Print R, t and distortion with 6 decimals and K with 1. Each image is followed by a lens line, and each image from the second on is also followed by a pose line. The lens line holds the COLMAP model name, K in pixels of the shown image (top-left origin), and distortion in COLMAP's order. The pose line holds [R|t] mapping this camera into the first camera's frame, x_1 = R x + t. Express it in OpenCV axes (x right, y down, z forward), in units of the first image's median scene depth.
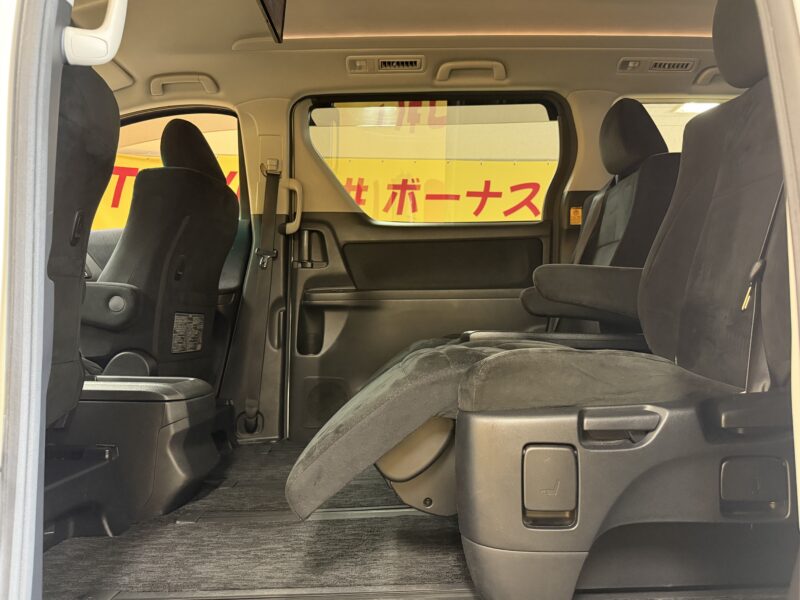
lens RADIAL K [[606.3, 0, 409.2], [0, 606.3, 317.2], [0, 0, 1]] dist [0.027008, -0.056863]
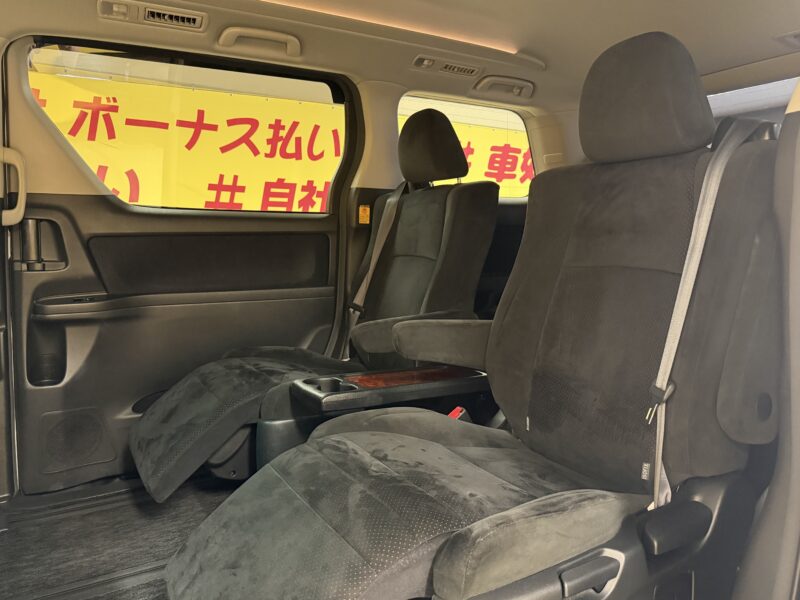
lens RADIAL K [[606.3, 0, 406.0], [0, 606.3, 306.8], [0, 0, 1]] dist [0.027008, -0.056863]
pose [[0.871410, -0.042488, 0.488712, -0.139760], [-0.021386, 0.992004, 0.124378, -0.140203], [-0.490089, -0.118836, 0.863534, 0.126734]]
